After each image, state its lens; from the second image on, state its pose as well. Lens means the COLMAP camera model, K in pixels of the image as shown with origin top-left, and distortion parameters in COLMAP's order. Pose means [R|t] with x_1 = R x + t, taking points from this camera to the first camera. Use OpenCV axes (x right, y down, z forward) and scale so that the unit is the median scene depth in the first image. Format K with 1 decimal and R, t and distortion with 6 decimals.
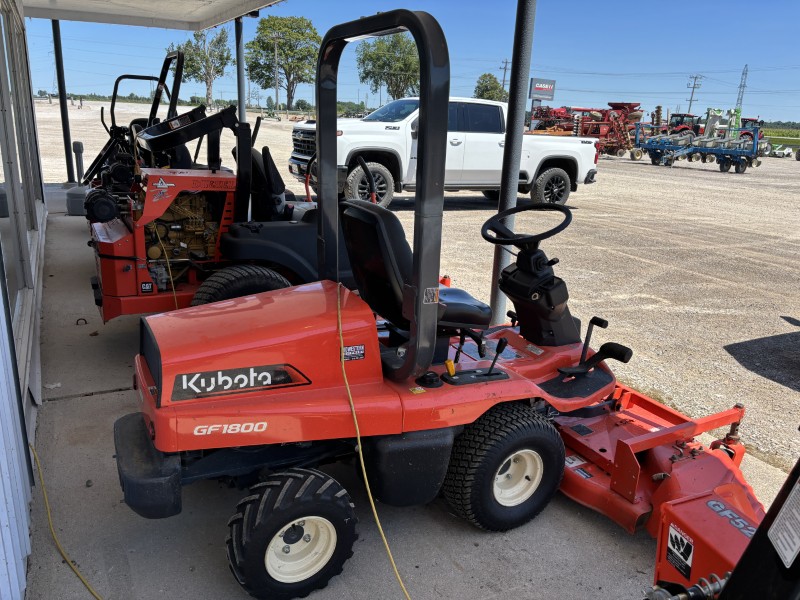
lens RADIAL K [[606.1, 0, 392.7], [0, 606.1, 303.8], [0, 0, 1]] dist [0.046206, -0.046280]
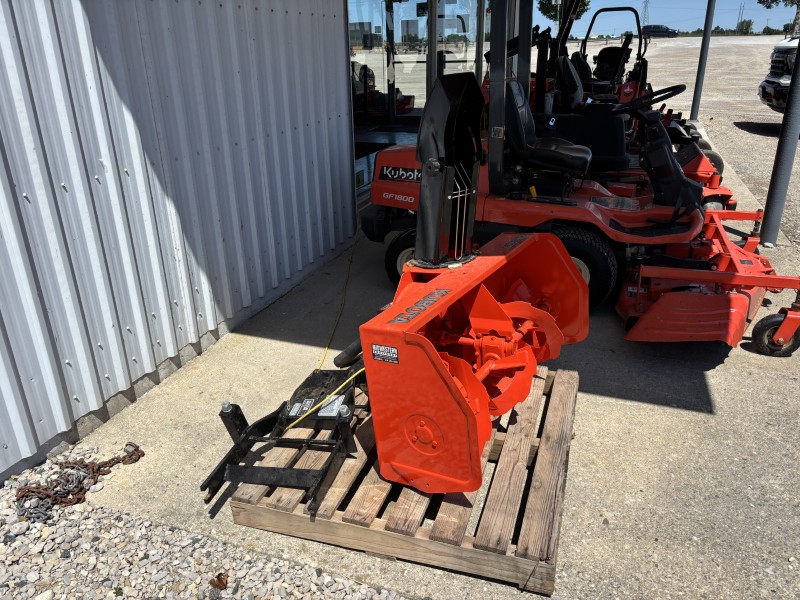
lens RADIAL K [[606.2, 0, 386.3], [0, 606.2, 304.4], [0, 0, 1]] dist [0.073328, -0.095195]
pose [[0.661834, 0.234235, -0.712116, 0.244327], [-0.169435, 0.972090, 0.162276, 0.046992], [0.730252, 0.013258, 0.683050, -0.076035]]
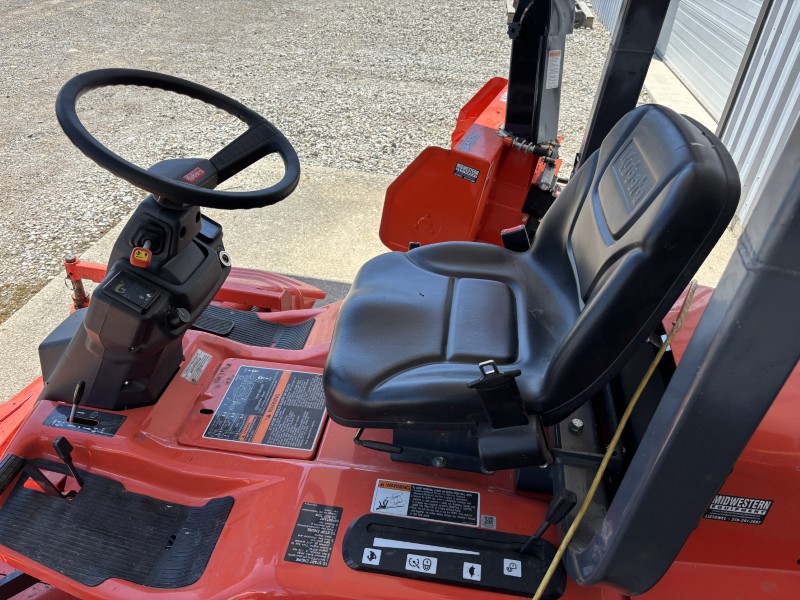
lens RADIAL K [[606.1, 0, 392.7], [0, 606.1, 303.8], [0, 0, 1]] dist [0.046206, -0.046280]
pose [[-0.793985, -0.426332, 0.433392, -0.027689], [0.074654, 0.639120, 0.765475, -0.097651], [-0.603336, 0.640130, -0.475625, 0.328597]]
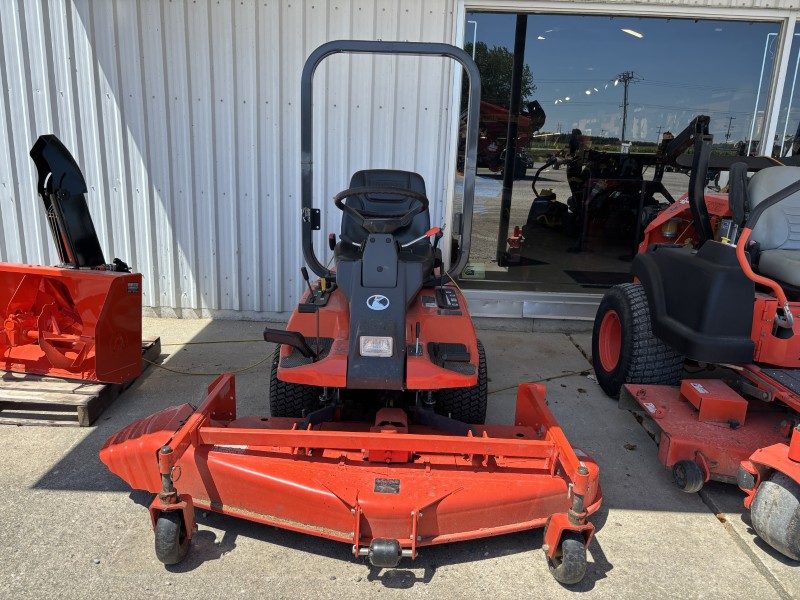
lens RADIAL K [[606.1, 0, 392.7], [0, 606.1, 303.8], [0, 0, 1]] dist [0.046206, -0.046280]
pose [[-0.480105, 0.156218, -0.863189, 0.294537], [-0.311835, 0.889348, 0.334394, -0.088856], [0.819914, 0.429716, -0.378266, 0.404743]]
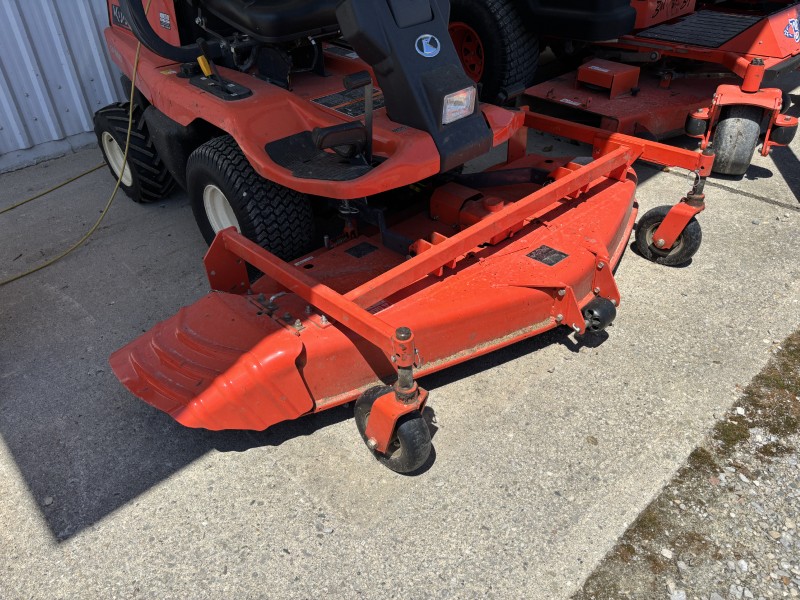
lens RADIAL K [[606.1, 0, 392.7], [0, 606.1, 303.8], [0, 0, 1]] dist [0.046206, -0.046280]
pose [[0.249004, 0.513481, -0.821178, 0.266279], [-0.226450, 0.855250, 0.466120, -0.019485], [0.941657, 0.069890, 0.329238, 0.239290]]
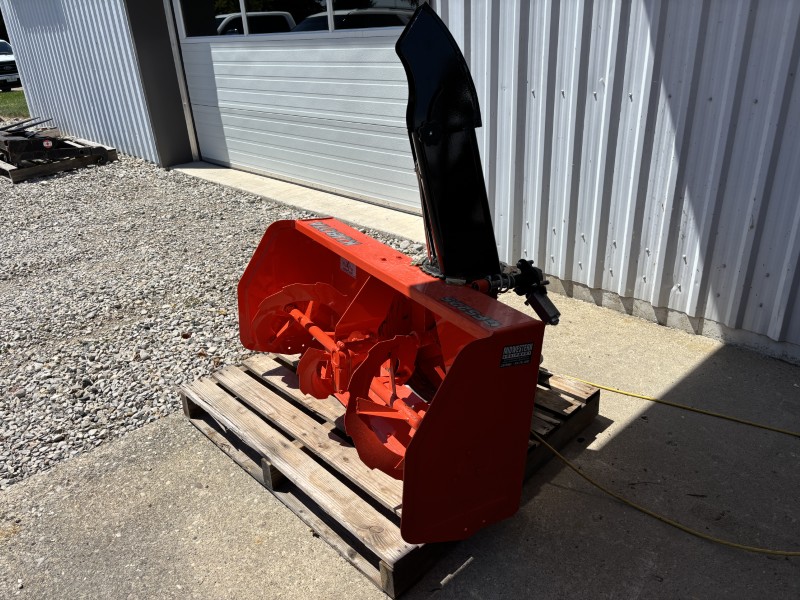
lens RADIAL K [[606.1, 0, 392.7], [0, 606.1, 303.8], [0, 0, 1]] dist [0.046206, -0.046280]
pose [[-0.968794, 0.108897, -0.222665, 0.136872], [-0.063370, 0.759654, 0.647233, -0.044815], [0.239630, 0.641146, -0.729047, 0.252977]]
